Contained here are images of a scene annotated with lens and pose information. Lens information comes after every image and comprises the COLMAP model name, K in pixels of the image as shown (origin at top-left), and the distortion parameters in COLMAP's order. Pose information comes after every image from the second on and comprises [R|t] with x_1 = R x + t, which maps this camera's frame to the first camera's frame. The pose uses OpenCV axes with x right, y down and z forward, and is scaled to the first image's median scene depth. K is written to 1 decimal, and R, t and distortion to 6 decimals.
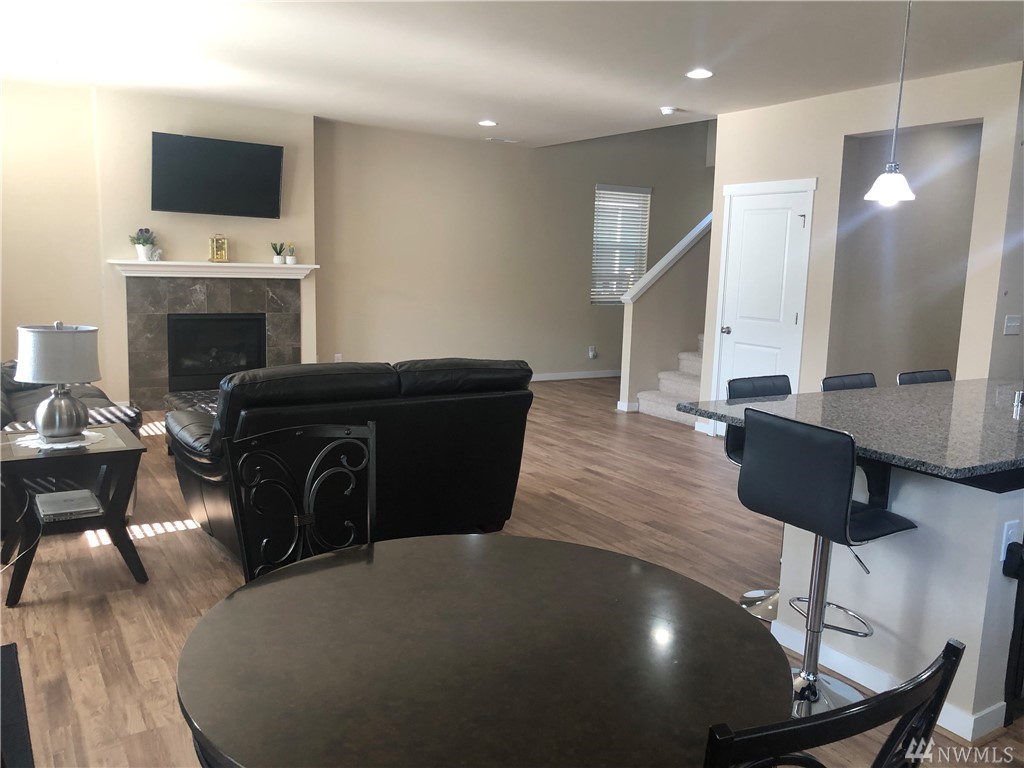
lens RADIAL K [[835.3, 0, 508.8], [0, 835.3, 378.2], [0, 0, 1]] dist [0.052692, -0.070692]
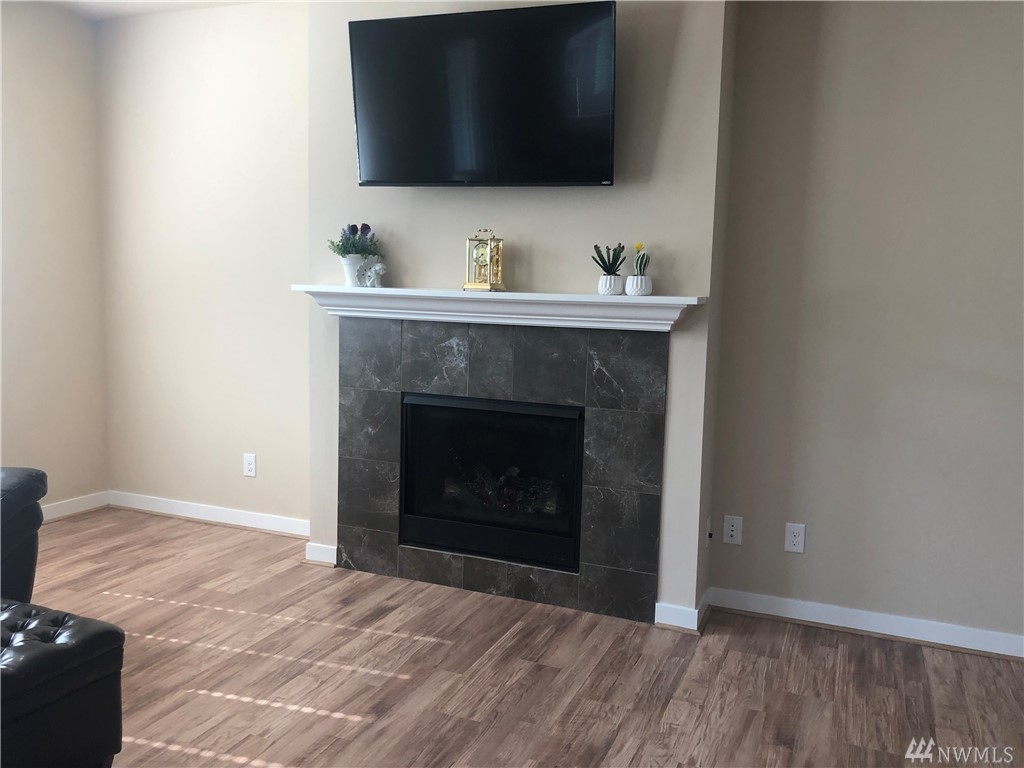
lens RADIAL K [[835.3, 0, 529.9], [0, 835.3, 392.6], [0, 0, 1]] dist [0.052692, -0.070692]
pose [[0.586860, 0.083594, -0.805362, 0.046769], [-0.129861, 0.991498, 0.008286, -0.089441], [0.799207, 0.099723, 0.592725, 0.753936]]
